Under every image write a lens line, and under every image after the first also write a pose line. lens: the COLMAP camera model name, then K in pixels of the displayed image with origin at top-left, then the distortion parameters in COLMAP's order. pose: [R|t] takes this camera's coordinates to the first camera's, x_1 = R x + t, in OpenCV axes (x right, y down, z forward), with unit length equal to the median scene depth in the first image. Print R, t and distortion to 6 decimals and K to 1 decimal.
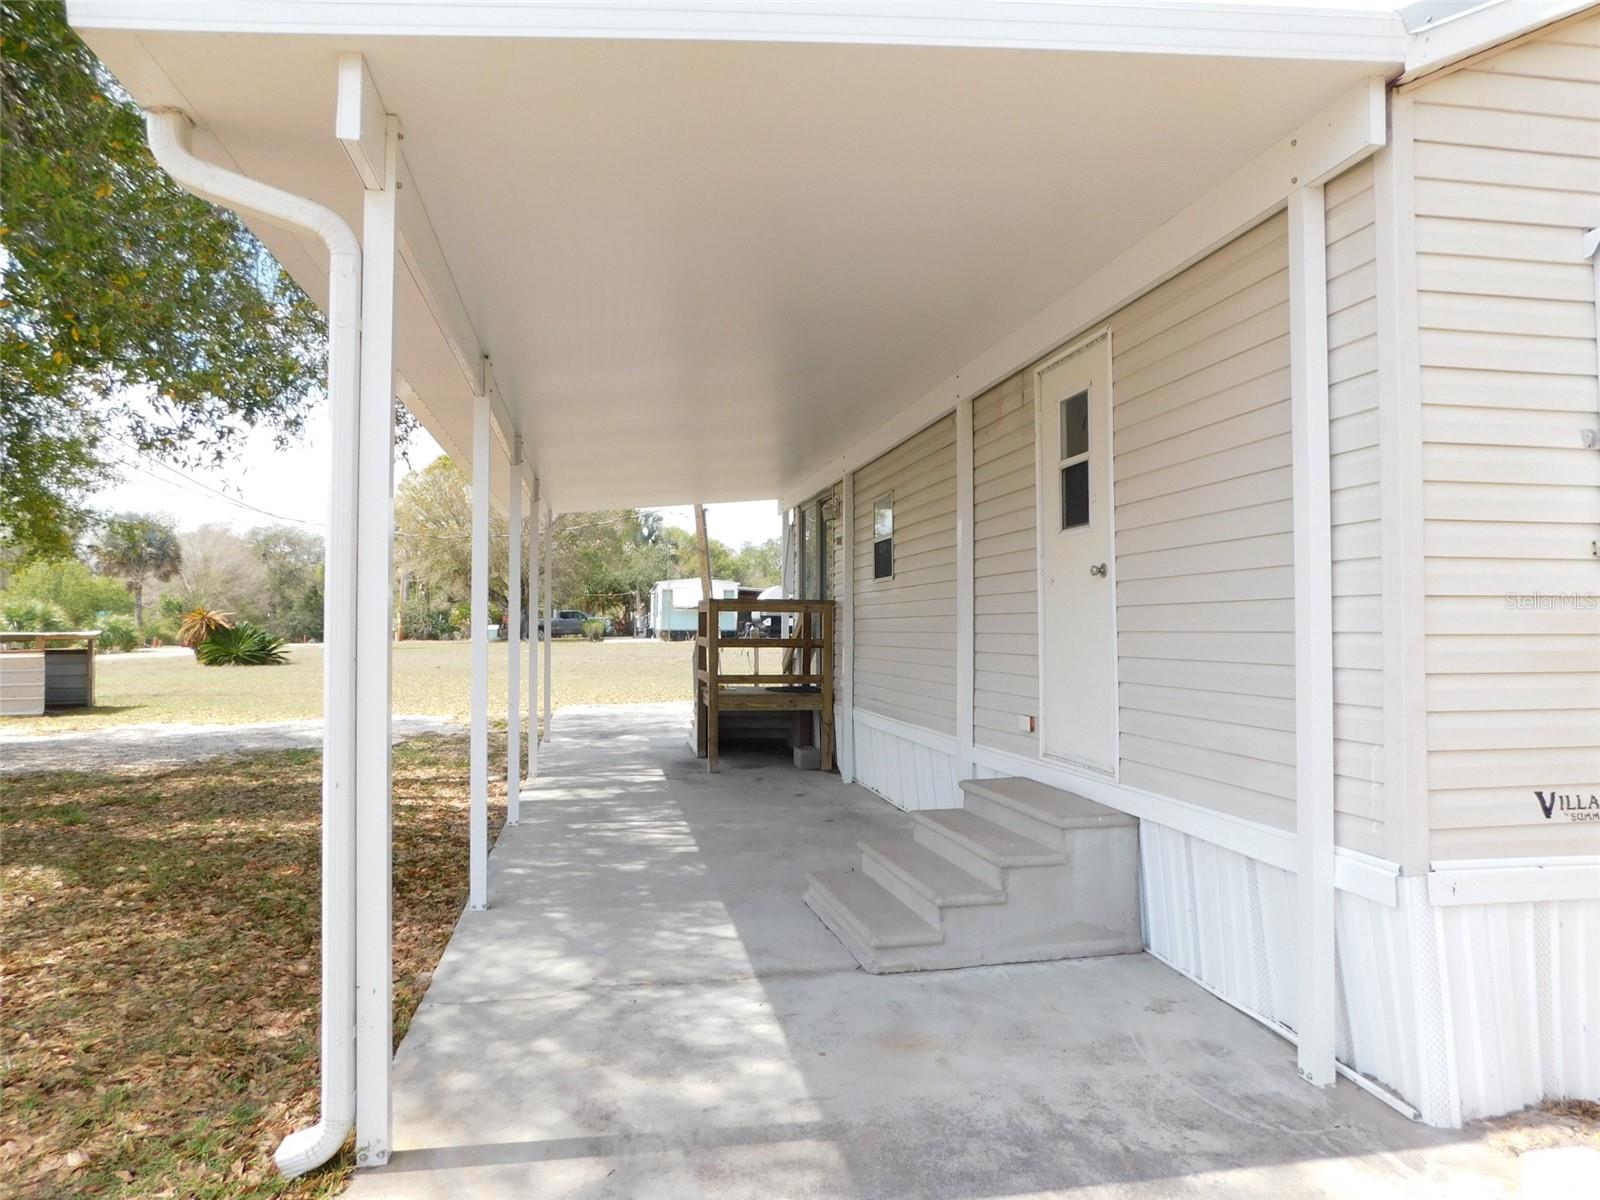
lens RADIAL K [[1057.8, 0, 820.7], [0, 1057.8, 601.0], [0, 0, 1]] dist [-0.057434, 0.053575]
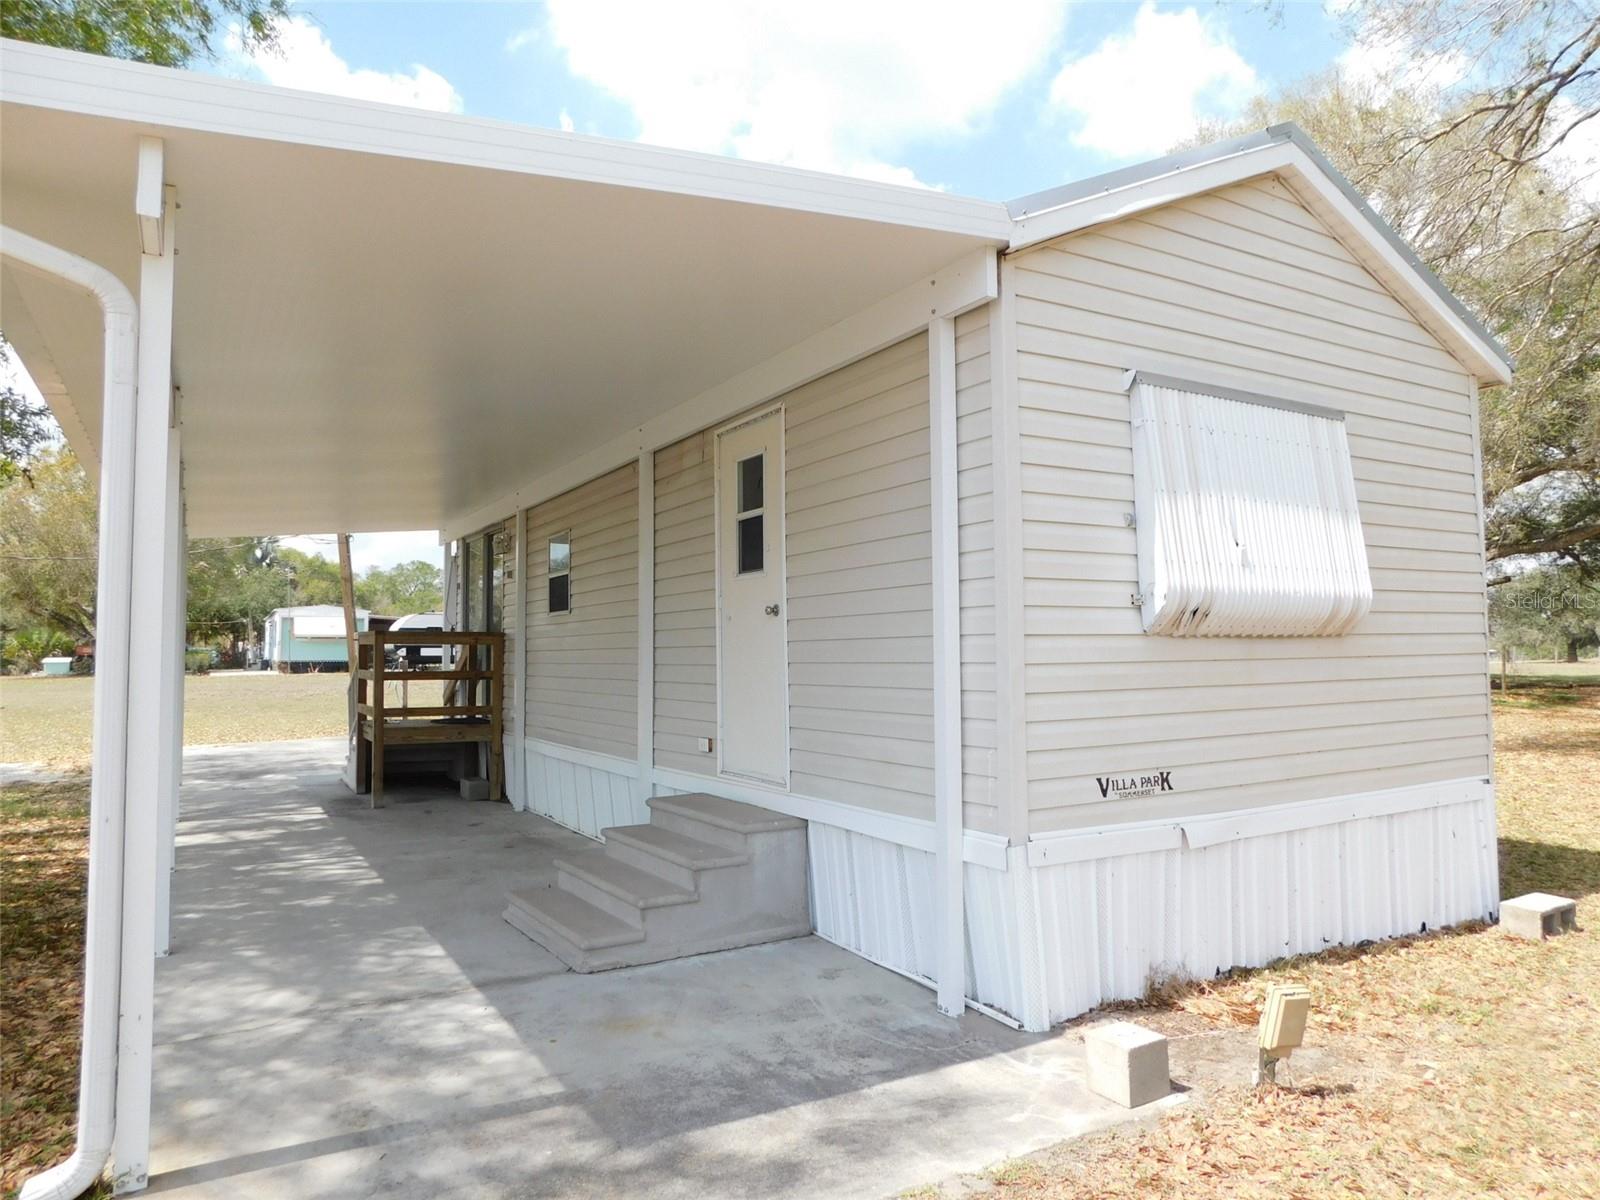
lens RADIAL K [[1057.8, 0, 820.7], [0, 1057.8, 601.0], [0, 0, 1]] dist [-0.057434, 0.053575]
pose [[0.942715, 0.009437, 0.333467, -0.091087], [-0.000539, 0.999642, -0.026766, -0.009435], [-0.333600, 0.025053, 0.942382, -0.144267]]
